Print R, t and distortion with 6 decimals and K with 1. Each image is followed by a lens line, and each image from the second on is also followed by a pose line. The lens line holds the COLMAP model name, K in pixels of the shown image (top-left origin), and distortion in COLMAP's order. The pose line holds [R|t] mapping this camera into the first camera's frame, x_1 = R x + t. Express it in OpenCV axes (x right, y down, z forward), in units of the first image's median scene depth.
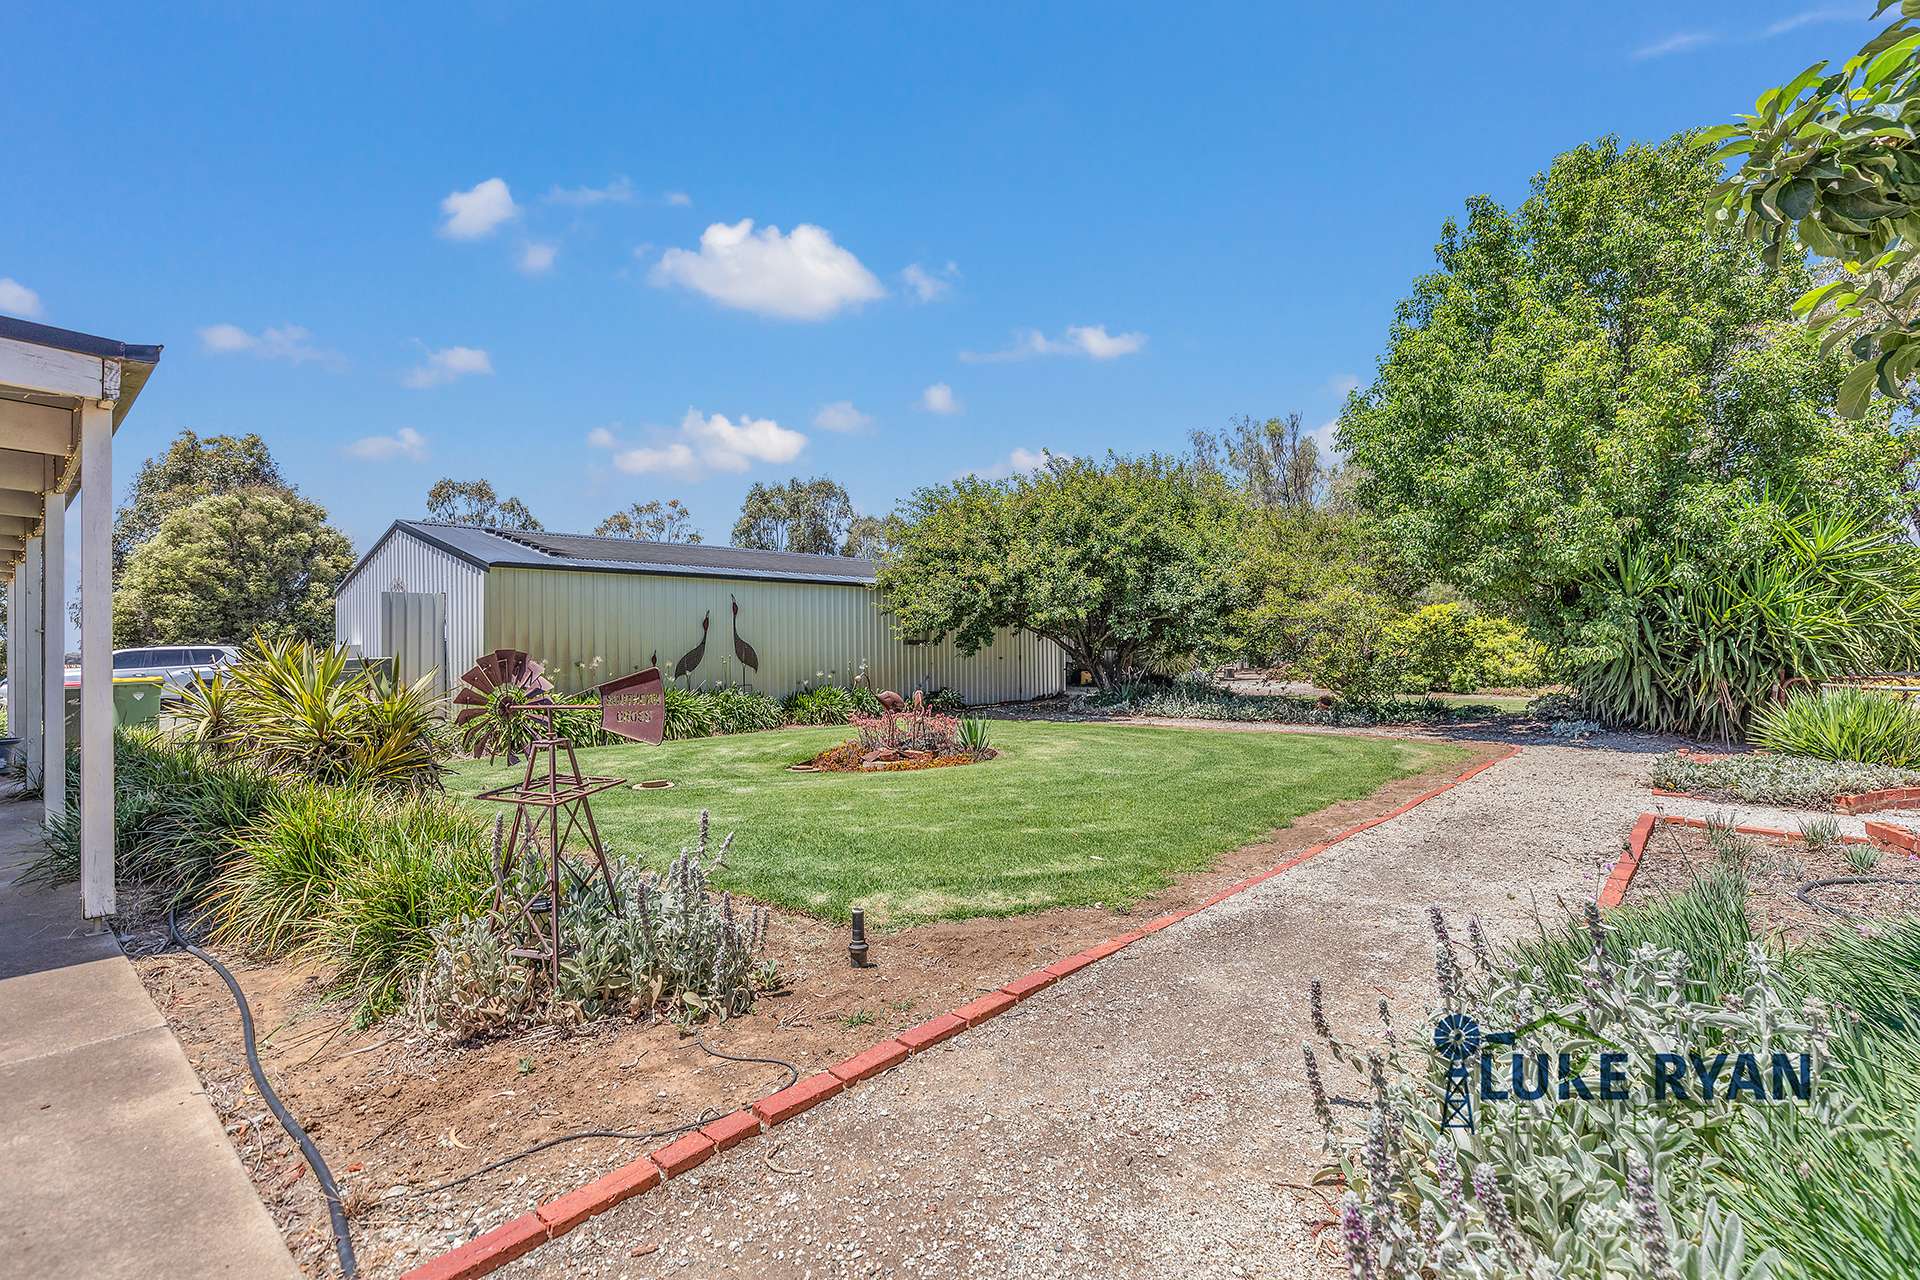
lens RADIAL K [[875.2, 0, 959.8], [0, 875.2, 622.4], [0, 0, 1]] dist [0.002812, 0.000443]
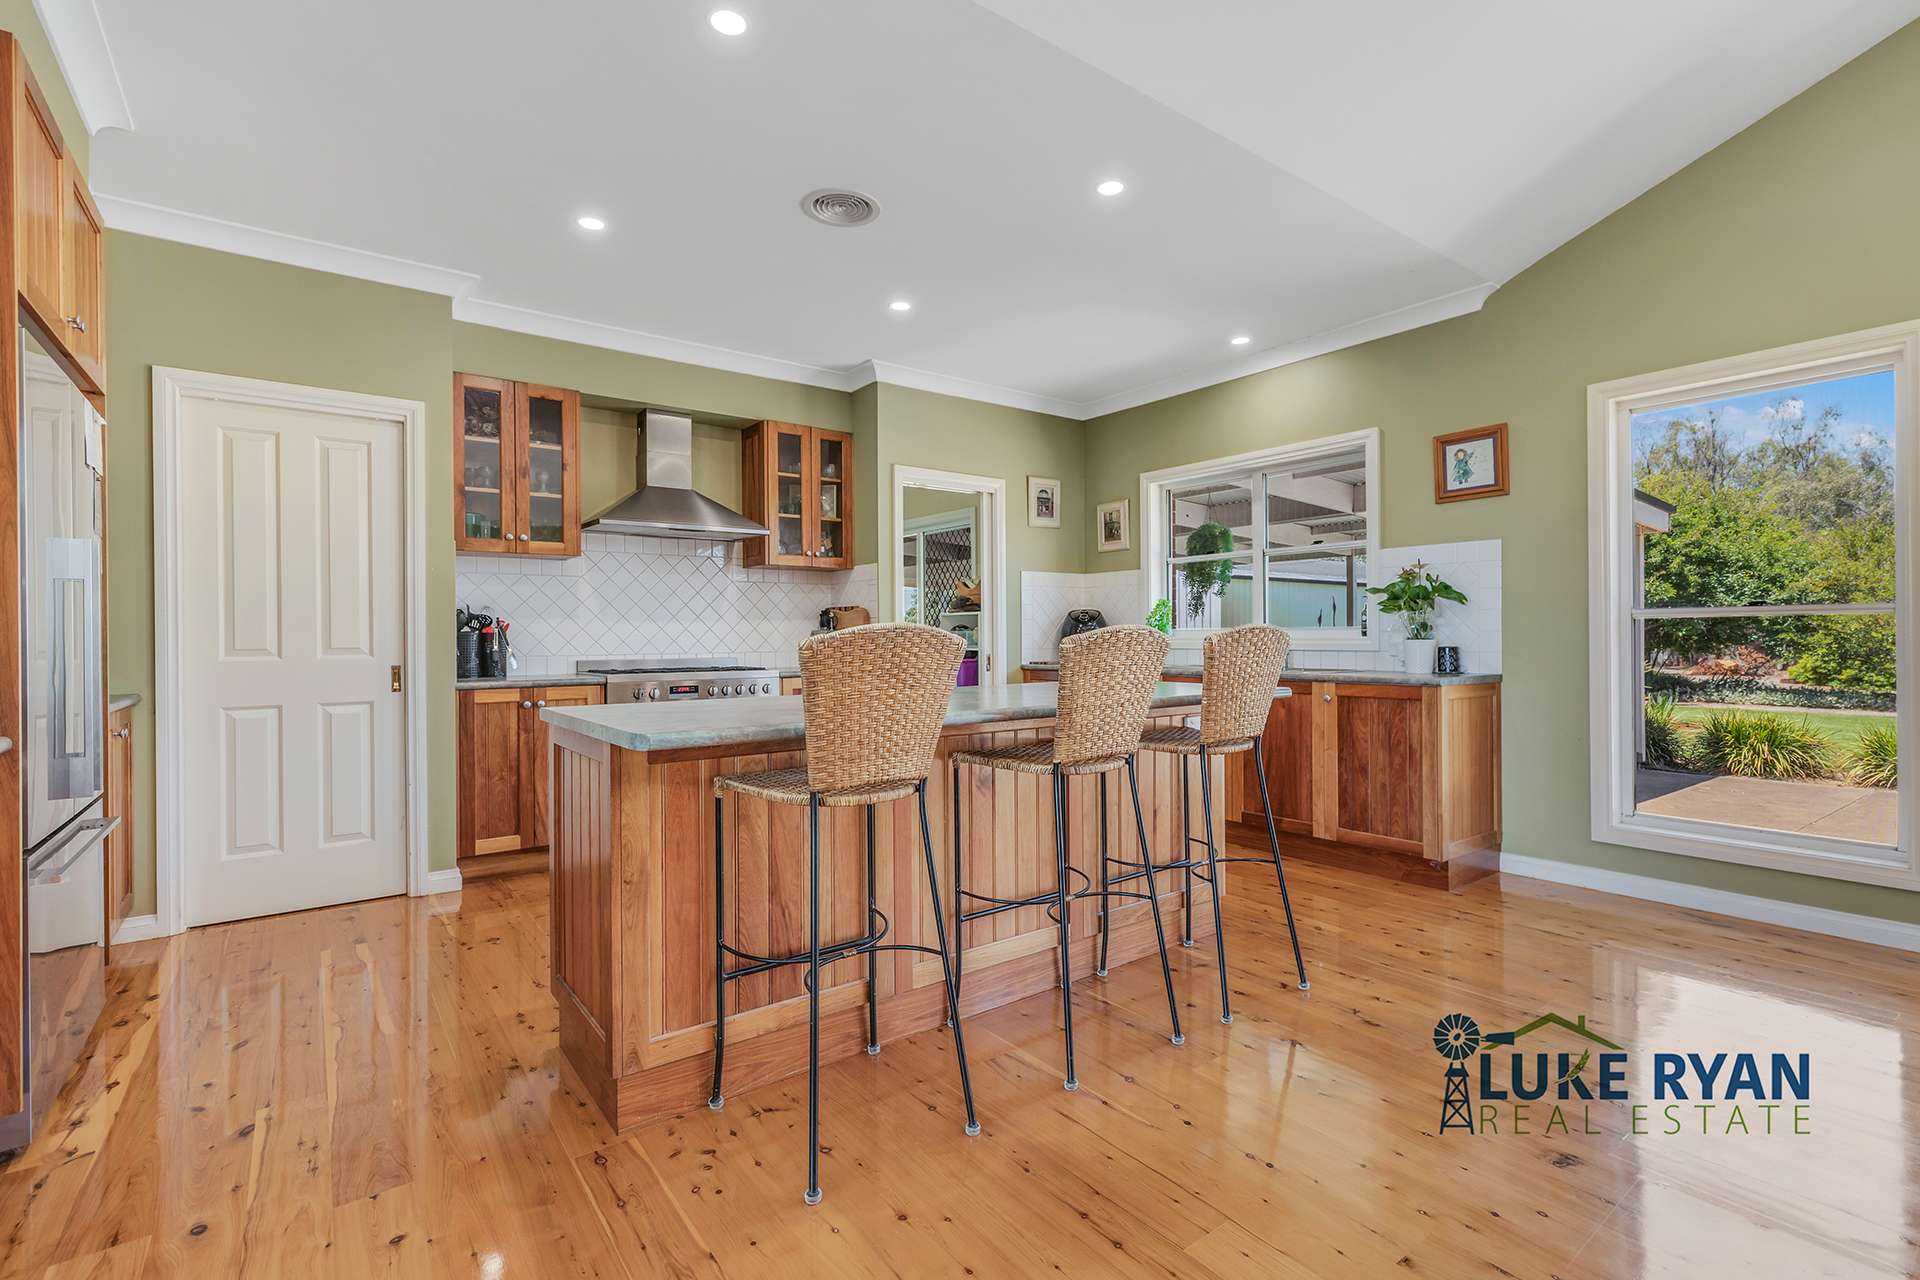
lens RADIAL K [[875.2, 0, 959.8], [0, 875.2, 622.4], [0, 0, 1]] dist [0.002812, 0.000443]
pose [[0.977943, 0.011071, -0.208580, -0.528648], [-0.005968, 0.999668, 0.025077, -0.022431], [0.208789, -0.023279, 0.977684, -0.369683]]
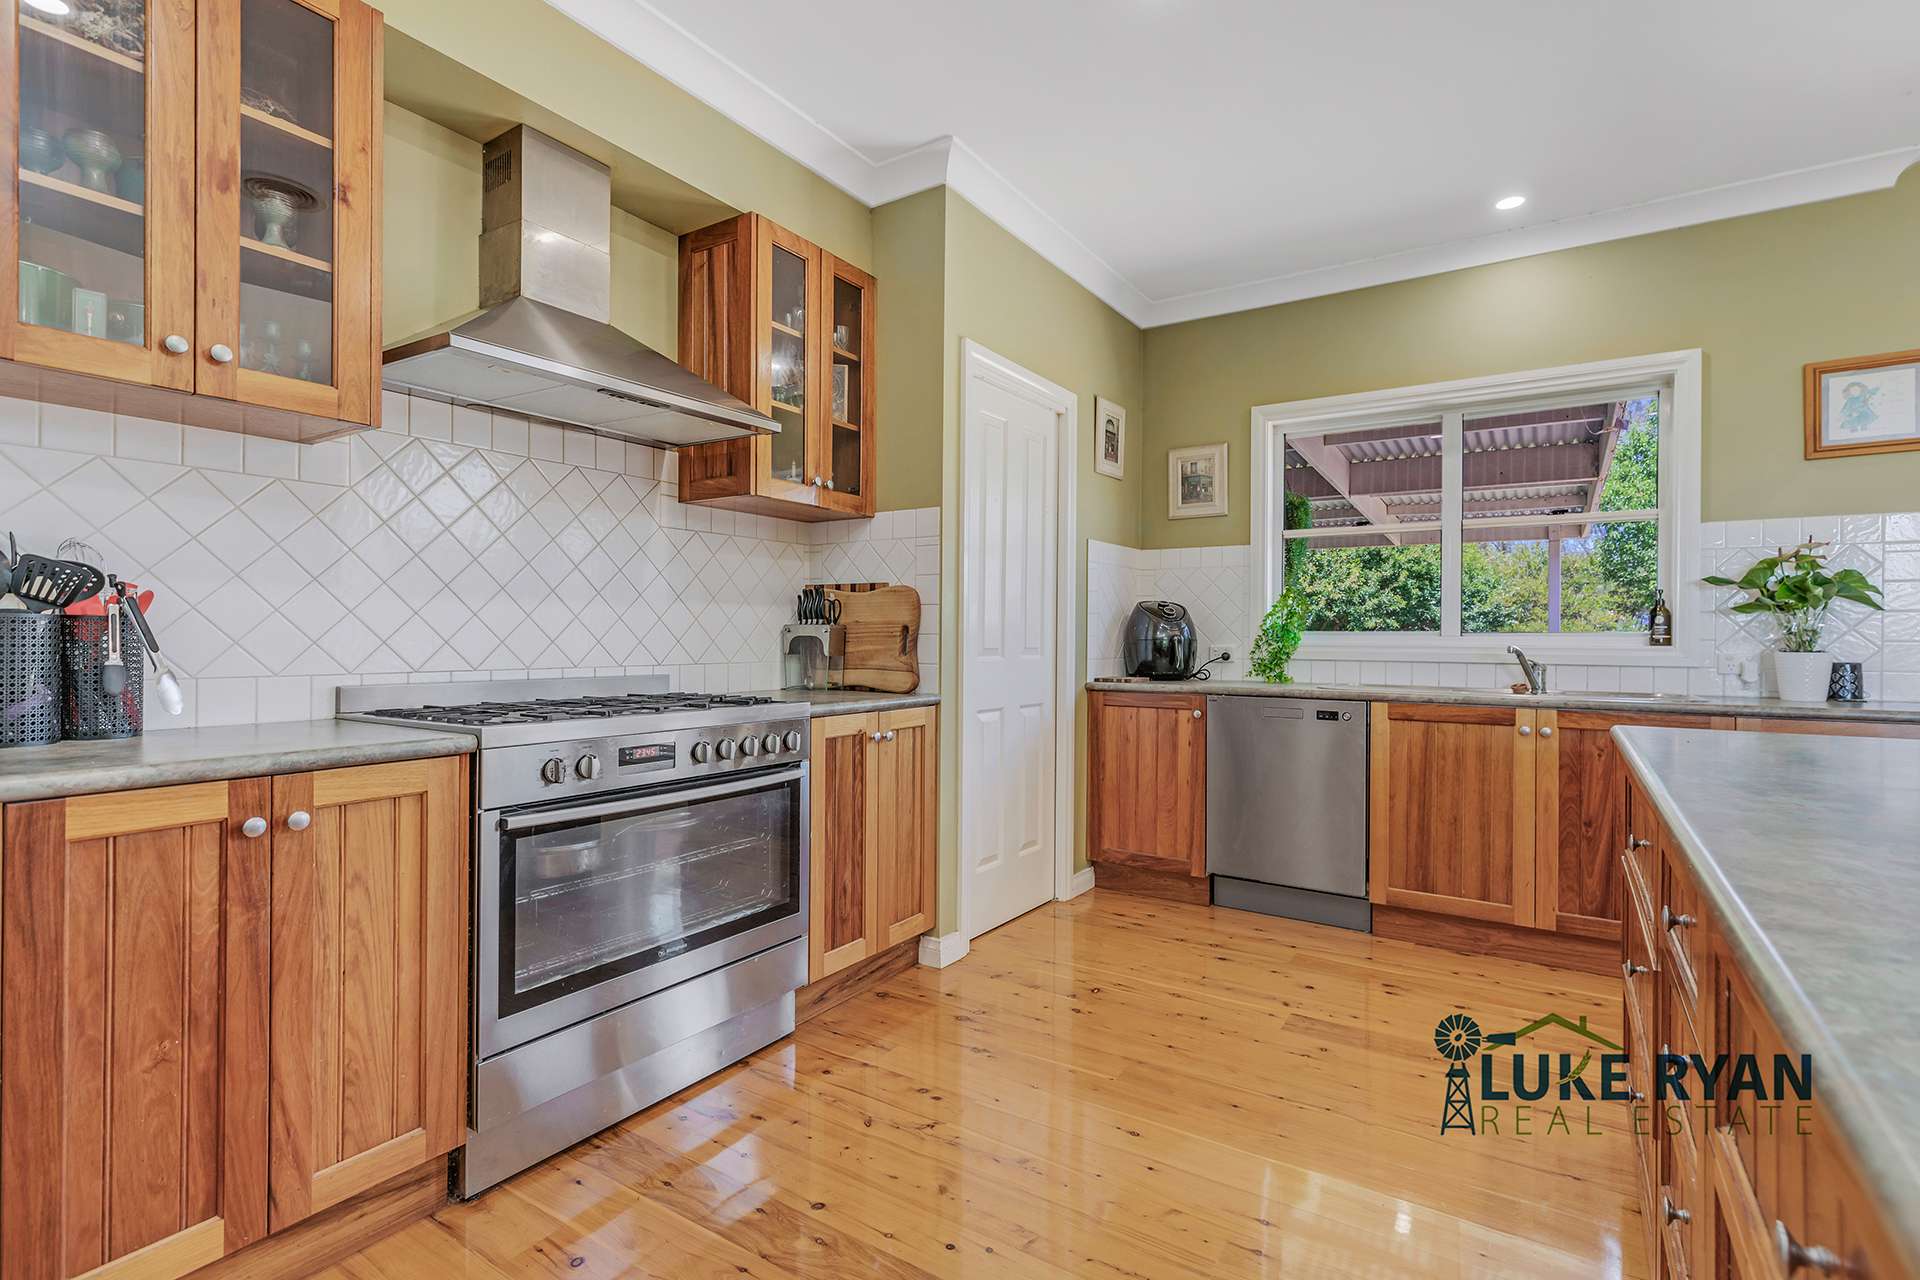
lens RADIAL K [[902.6, 0, 963.3], [0, 902.6, 629.4], [0, 0, 1]] dist [0.002345, 0.000889]
pose [[0.989655, 0.028059, 0.140698, -0.647622], [-0.031999, 0.999154, 0.025819, -0.015555], [-0.139854, -0.030054, 0.989716, -0.246007]]
